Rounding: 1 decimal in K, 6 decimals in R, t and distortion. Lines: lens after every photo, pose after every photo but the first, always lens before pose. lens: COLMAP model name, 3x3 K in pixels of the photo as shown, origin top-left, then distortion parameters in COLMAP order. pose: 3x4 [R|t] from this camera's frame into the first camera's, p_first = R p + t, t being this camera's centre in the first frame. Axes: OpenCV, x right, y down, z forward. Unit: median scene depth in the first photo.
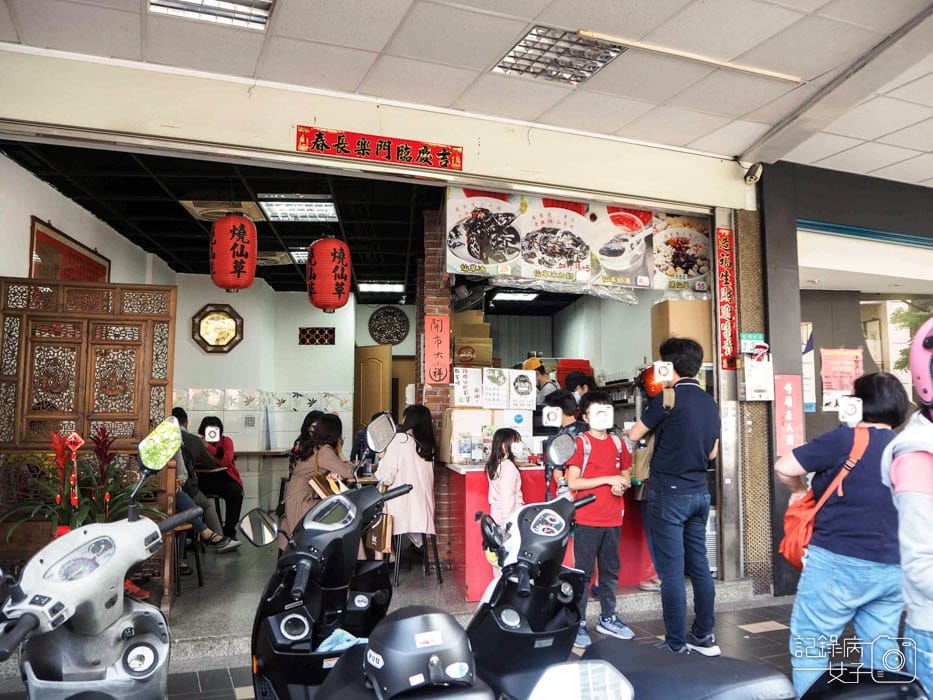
lens RADIAL K [[773.5, 0, 460.2], [0, 773.5, 336.2], [0, 0, 1]] dist [-0.024939, -0.012698]
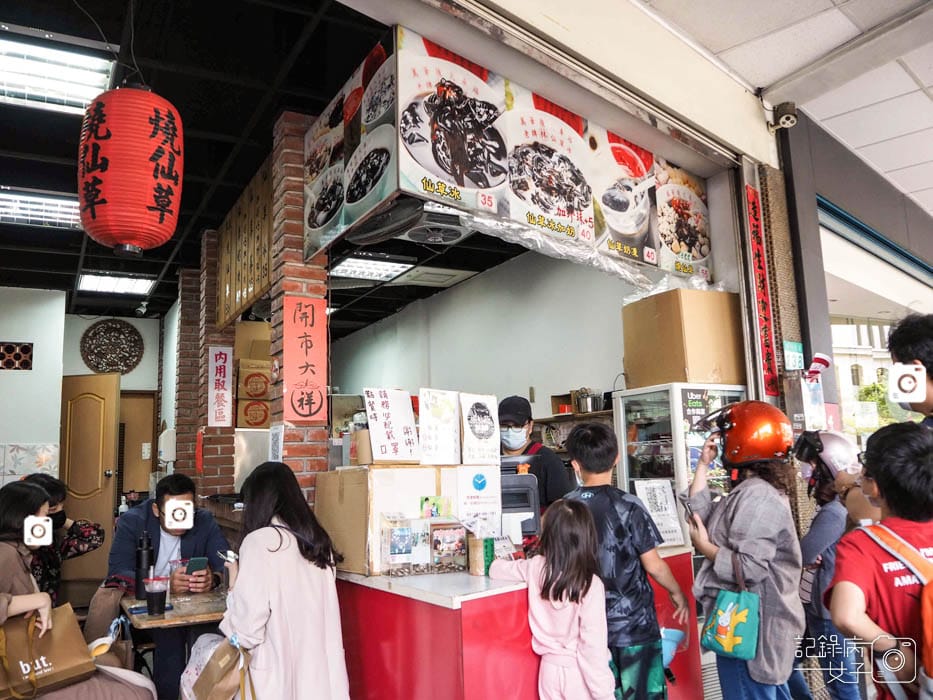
lens RADIAL K [[773.5, 0, 460.2], [0, 773.5, 336.2], [0, 0, 1]] dist [-0.024939, -0.012698]
pose [[0.917869, 0.038807, 0.394982, -0.159890], [-0.012309, 0.997513, -0.069403, 0.041986], [-0.396693, 0.058841, 0.916063, 0.498115]]
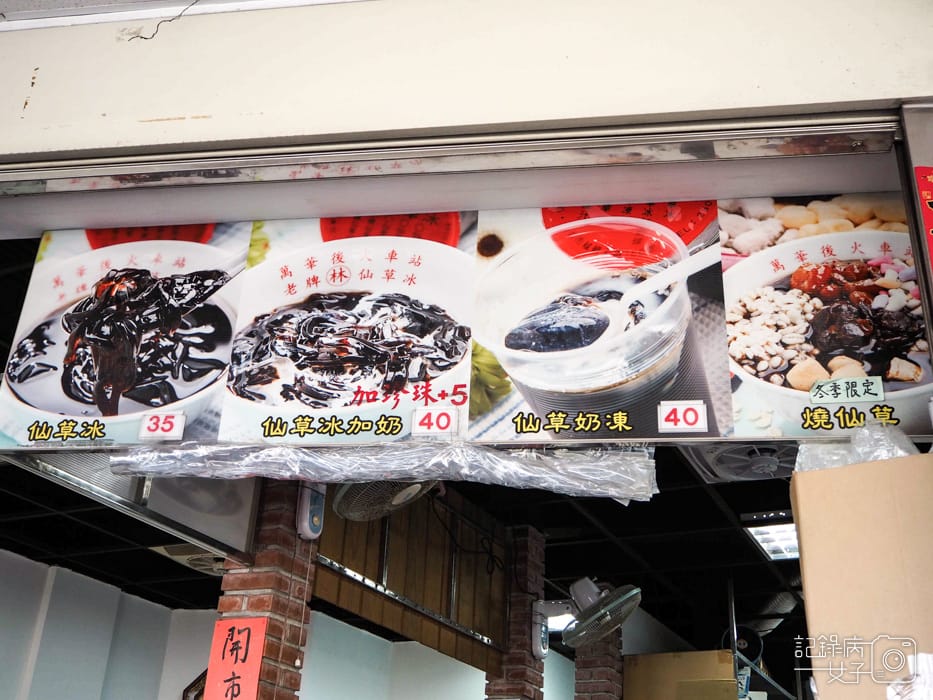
lens RADIAL K [[1057.5, 0, 466.5], [0, 1057.5, 350.0], [0, 0, 1]] dist [-0.002567, 0.009299]
pose [[0.860180, -0.196854, -0.470467, 0.363988], [0.010246, 0.928985, -0.369975, 0.047823], [0.509888, 0.313425, 0.801111, 0.666013]]
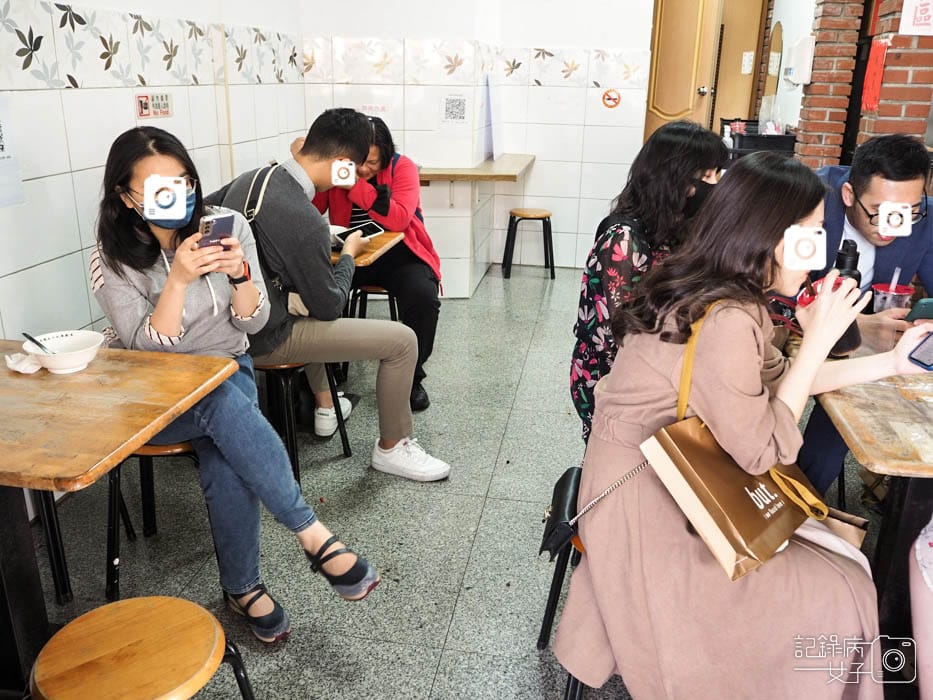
lens RADIAL K [[773.5, 0, 460.2], [0, 773.5, 336.2], [0, 0, 1]] dist [-0.024939, -0.012698]
pose [[0.965569, 0.110306, -0.235604, -0.220545], [-0.001705, 0.908320, 0.418272, 0.058230], [0.260142, -0.403469, 0.877234, 0.818041]]
